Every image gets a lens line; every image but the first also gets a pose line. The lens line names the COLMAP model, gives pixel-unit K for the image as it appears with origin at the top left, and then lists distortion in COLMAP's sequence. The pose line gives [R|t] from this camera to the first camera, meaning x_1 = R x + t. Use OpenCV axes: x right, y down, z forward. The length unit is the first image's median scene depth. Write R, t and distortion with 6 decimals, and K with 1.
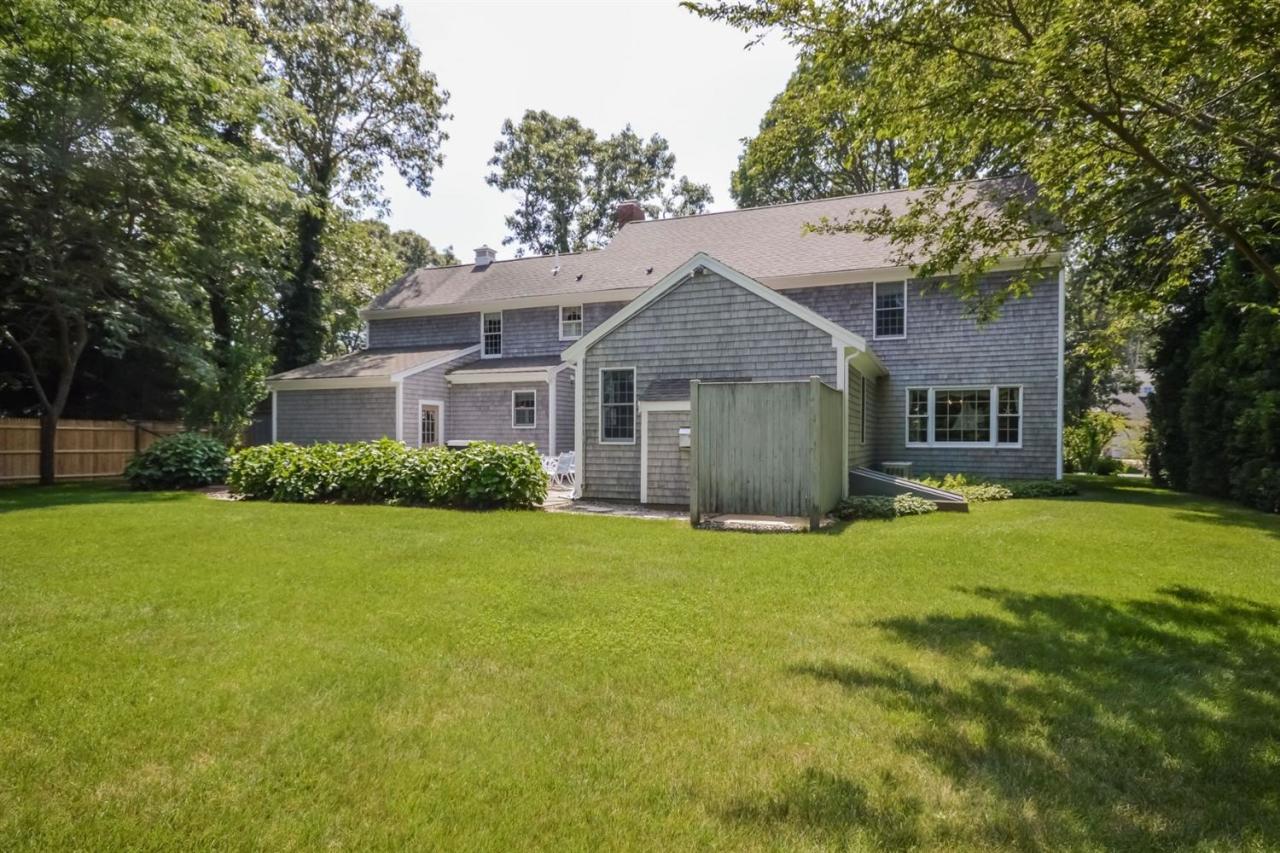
lens RADIAL K [[617.3, 0, 640.7], [0, 617.3, 433.5], [0, 0, 1]] dist [-0.002873, -0.000106]
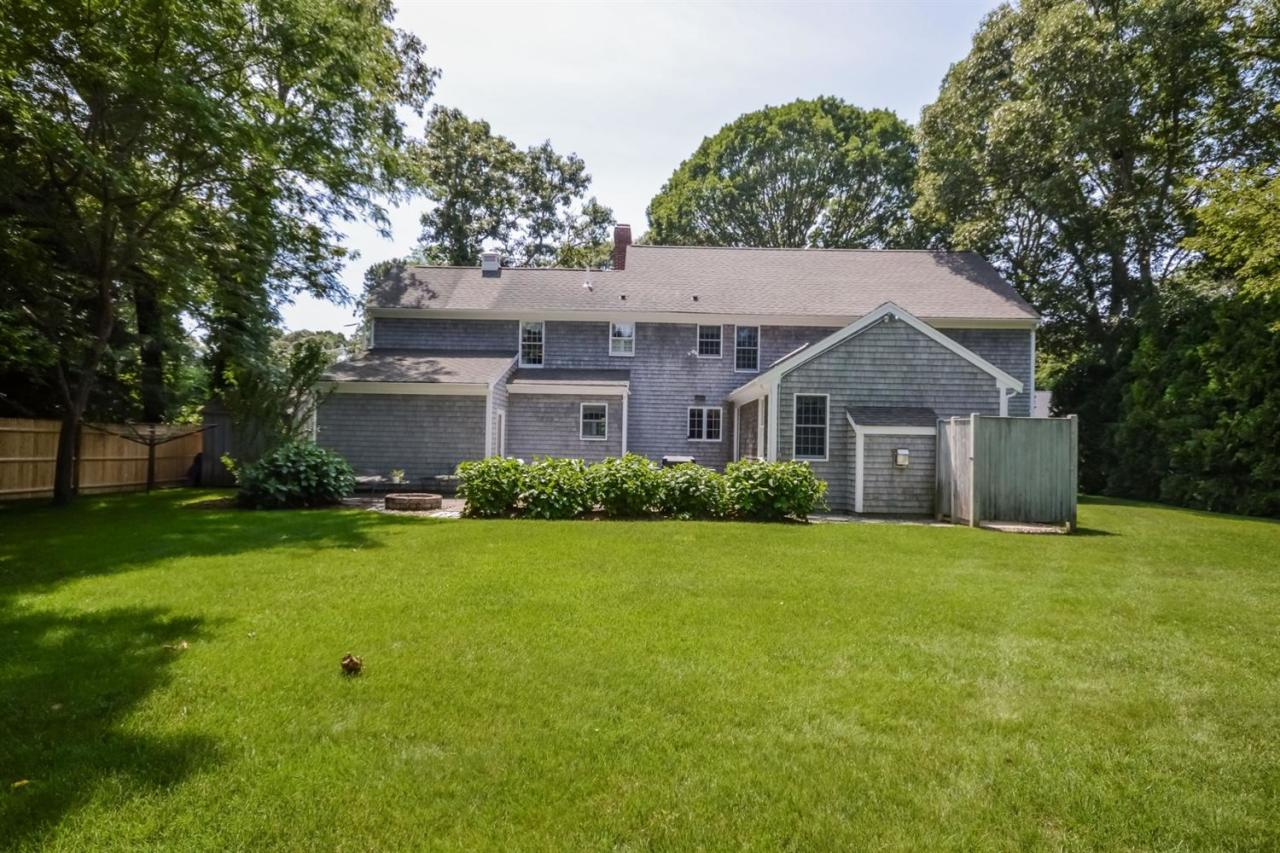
lens RADIAL K [[592.9, 0, 639.5], [0, 592.9, 435.5], [0, 0, 1]] dist [0.003700, -0.000175]
pose [[0.945710, 0.019948, 0.324398, -0.443785], [-0.018280, 0.999799, -0.008189, -0.009441], [-0.324496, 0.001814, 0.945885, 0.041580]]
